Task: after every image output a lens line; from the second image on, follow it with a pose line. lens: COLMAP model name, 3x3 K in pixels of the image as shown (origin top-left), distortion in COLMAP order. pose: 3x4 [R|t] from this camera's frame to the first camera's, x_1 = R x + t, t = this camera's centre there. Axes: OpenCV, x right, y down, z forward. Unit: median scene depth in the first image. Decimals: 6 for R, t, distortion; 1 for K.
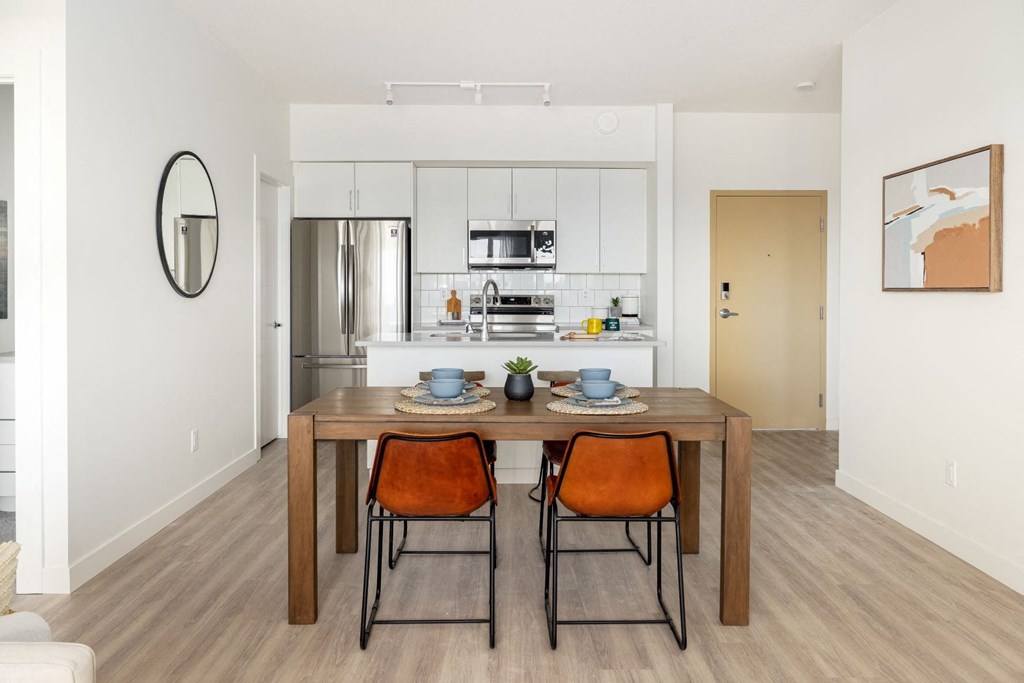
lens RADIAL K [[504.2, 0, 512.1], [0, 504.2, 309.4], [0, 0, 1]] dist [-0.000735, -0.000080]
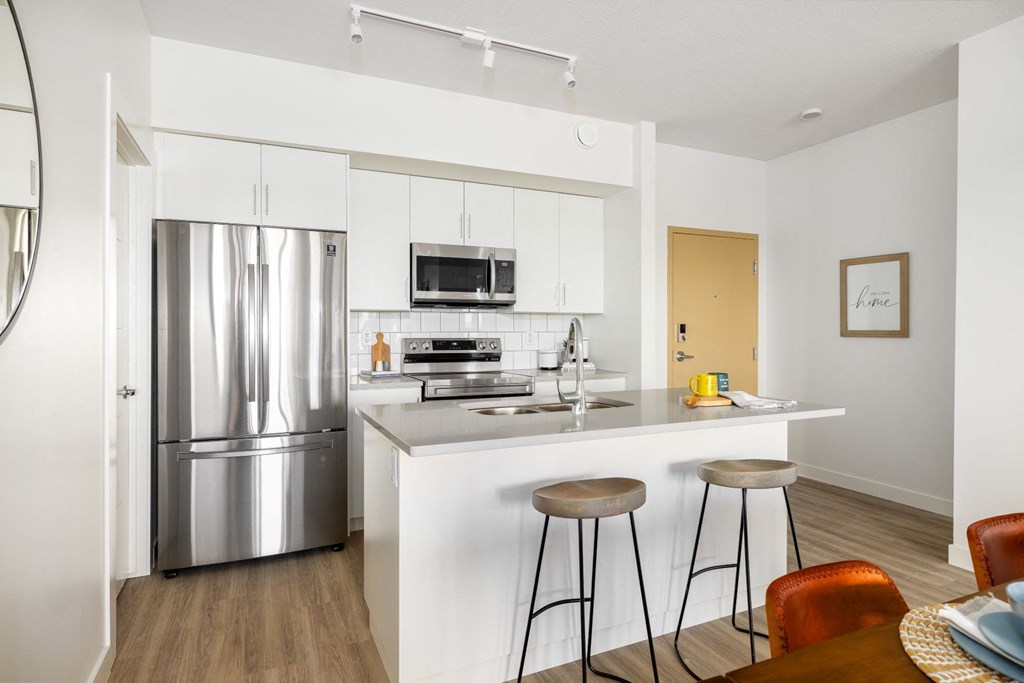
lens RADIAL K [[477.9, 0, 512.0], [0, 477.9, 341.5], [0, 0, 1]] dist [0.002008, 0.000067]
pose [[0.948520, -0.009522, 0.316574, -0.166221], [0.014143, 0.999824, -0.012301, -0.013529], [-0.316401, 0.016145, 0.948488, 0.247744]]
